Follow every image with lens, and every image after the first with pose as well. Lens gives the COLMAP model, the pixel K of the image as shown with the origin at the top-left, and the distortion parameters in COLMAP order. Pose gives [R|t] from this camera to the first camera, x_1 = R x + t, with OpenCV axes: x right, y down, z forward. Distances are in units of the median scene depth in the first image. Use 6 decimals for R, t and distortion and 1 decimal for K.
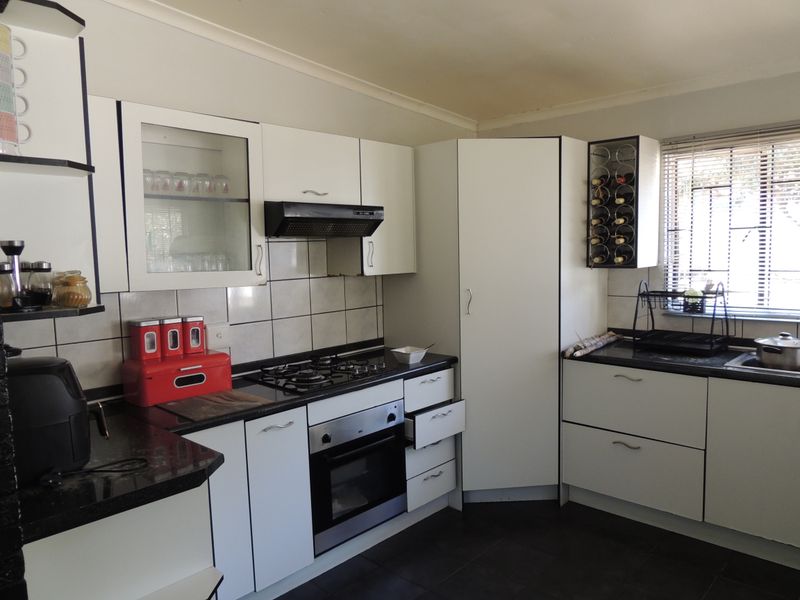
lens RADIAL K [[570.4, 0, 401.2], [0, 570.4, 299.9], [0, 0, 1]] dist [-0.010037, -0.003131]
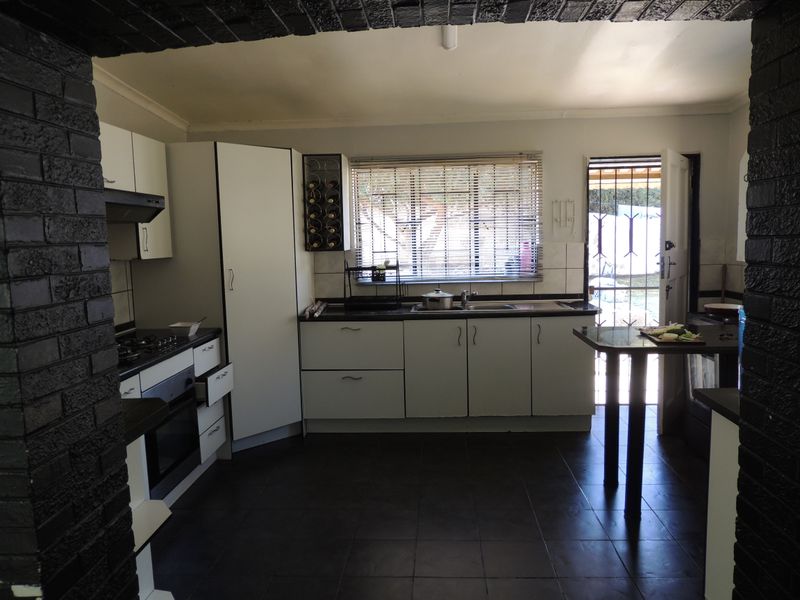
lens RADIAL K [[570.4, 0, 398.5], [0, 570.4, 299.0], [0, 0, 1]] dist [-0.010037, -0.003131]
pose [[0.766187, -0.062968, 0.639525, -0.370256], [0.063027, 0.997753, 0.022730, 0.037453], [-0.639520, 0.022892, 0.768434, -0.133656]]
